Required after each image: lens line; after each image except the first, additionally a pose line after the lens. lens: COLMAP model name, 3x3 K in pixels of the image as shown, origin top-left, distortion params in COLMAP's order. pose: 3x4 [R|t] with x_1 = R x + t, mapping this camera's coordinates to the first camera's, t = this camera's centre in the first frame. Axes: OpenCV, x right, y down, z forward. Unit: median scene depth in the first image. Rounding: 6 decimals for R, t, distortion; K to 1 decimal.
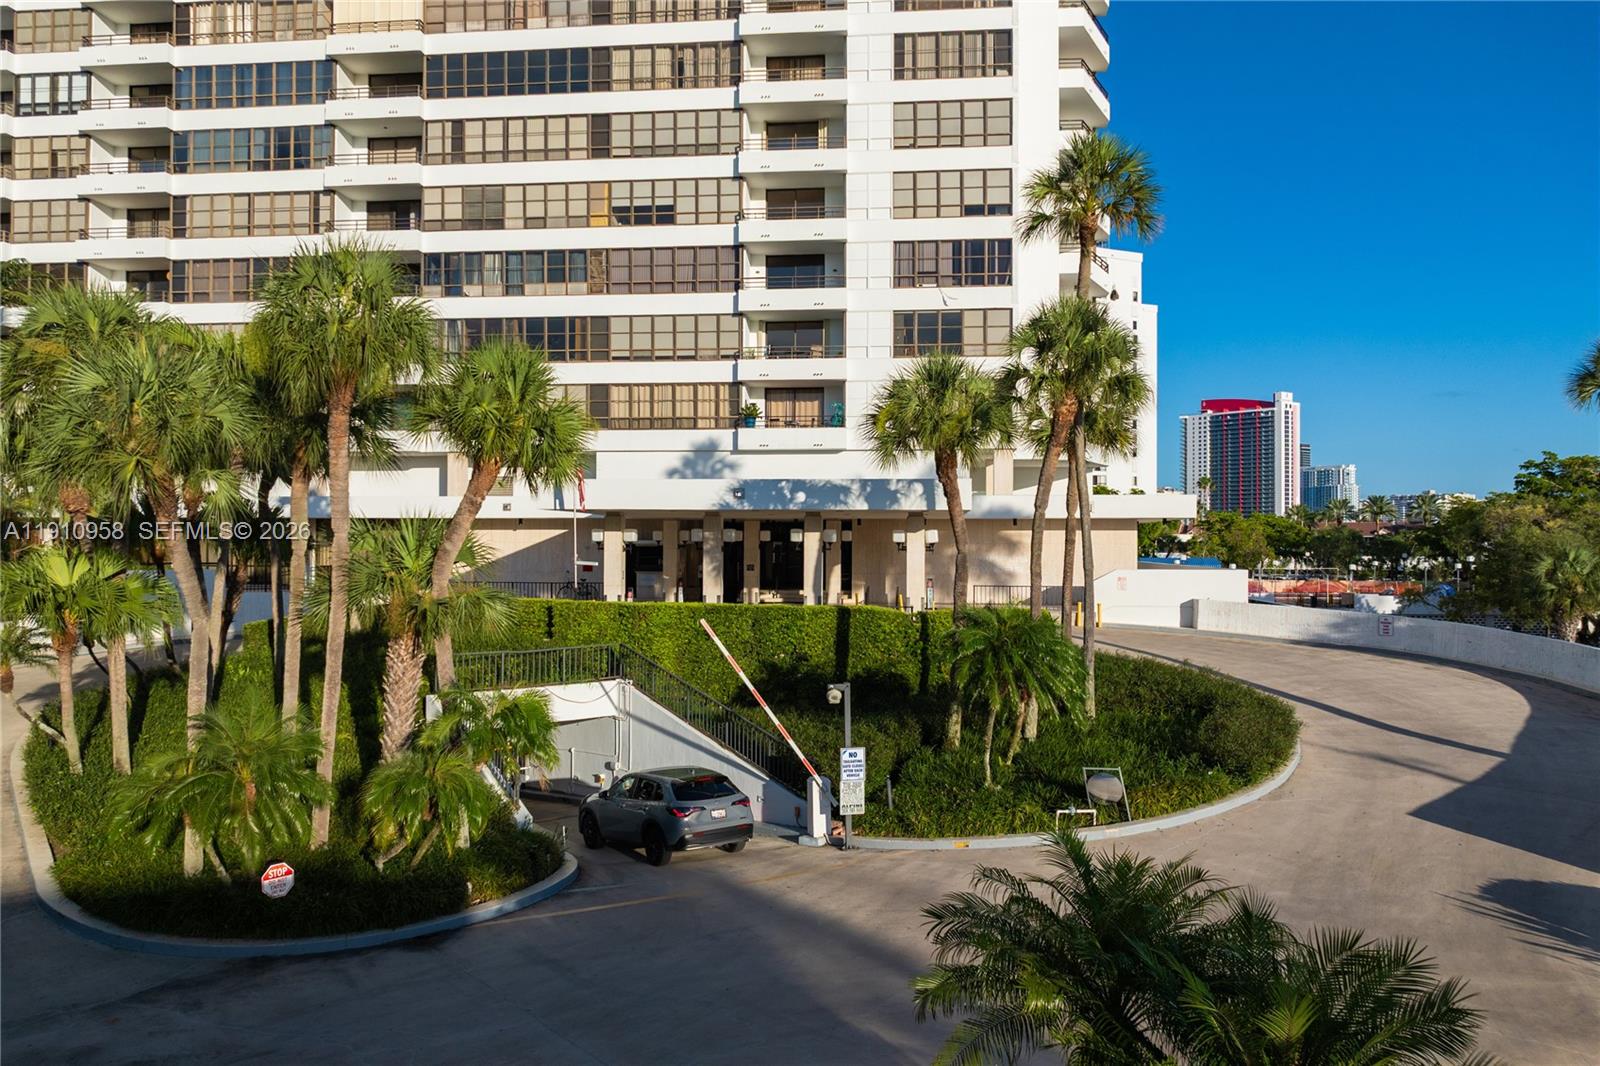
lens RADIAL K [[1161.7, 0, 803.0], [0, 1161.7, 532.7], [0, 0, 1]] dist [-0.020903, -0.001245]
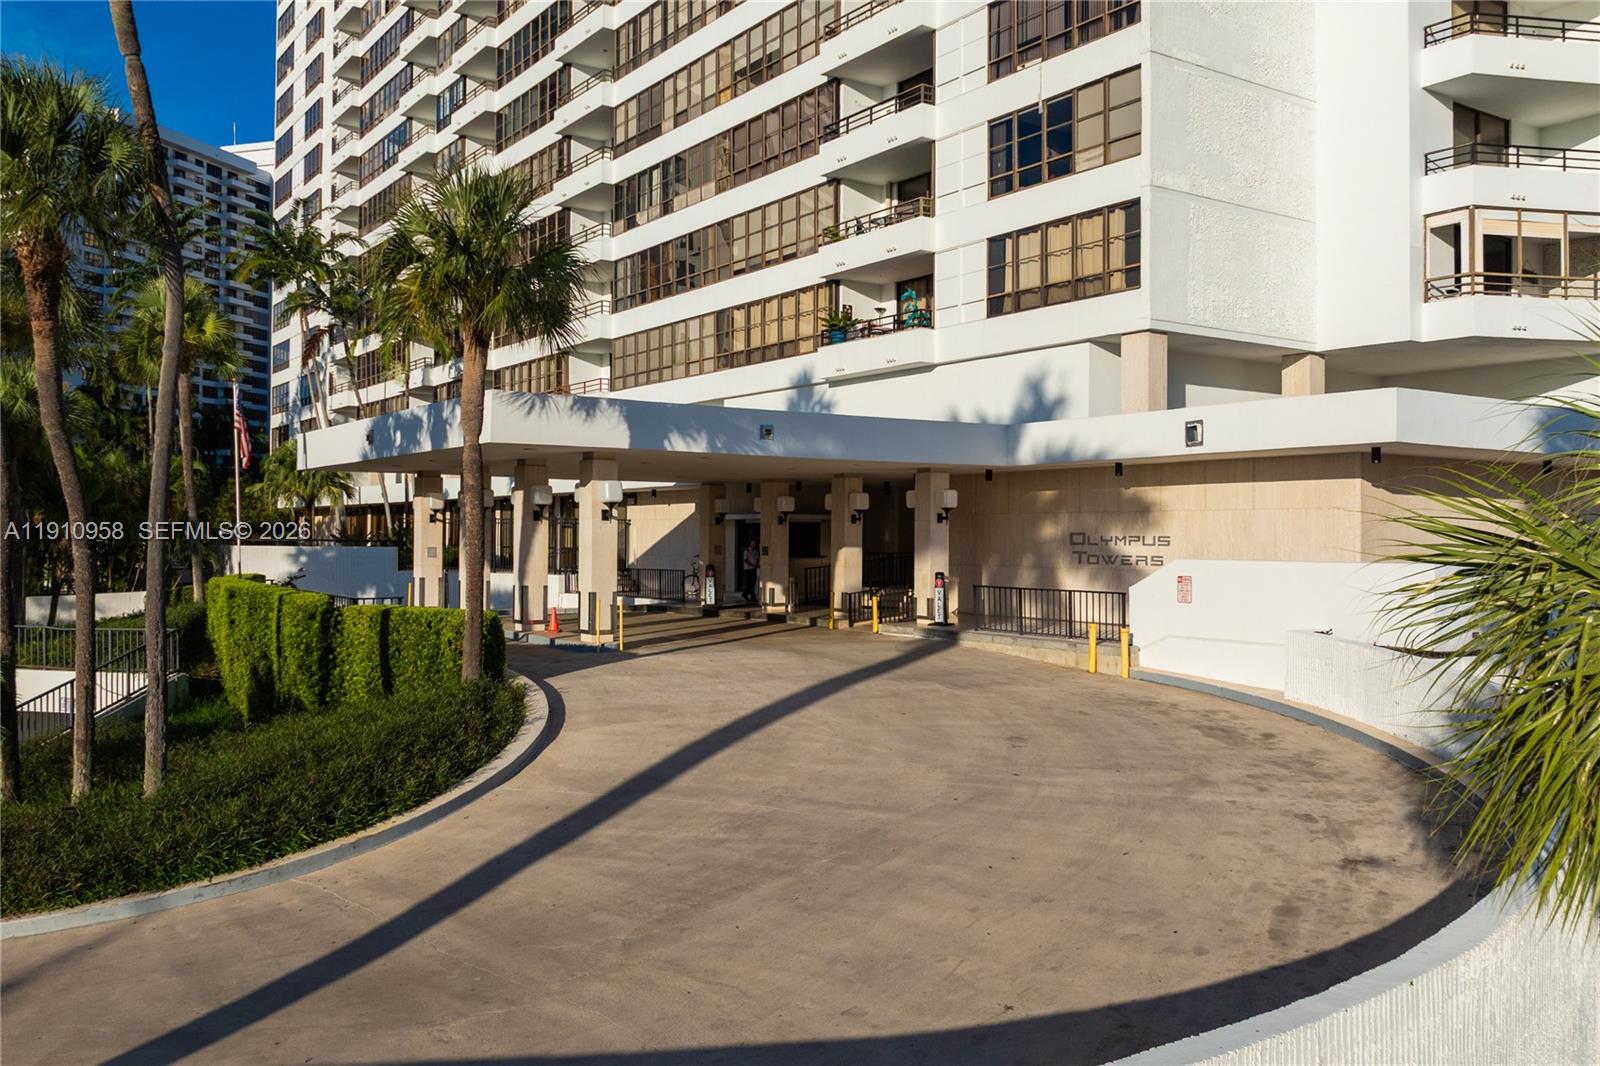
lens RADIAL K [[1316.8, 0, 797.5], [0, 1316.8, 530.8], [0, 0, 1]] dist [0.003615, 0.000928]
pose [[0.651333, -0.004474, -0.758779, 0.513388], [0.008286, 0.999965, 0.001217, 0.016865], [0.758747, -0.007080, 0.651347, 0.470948]]
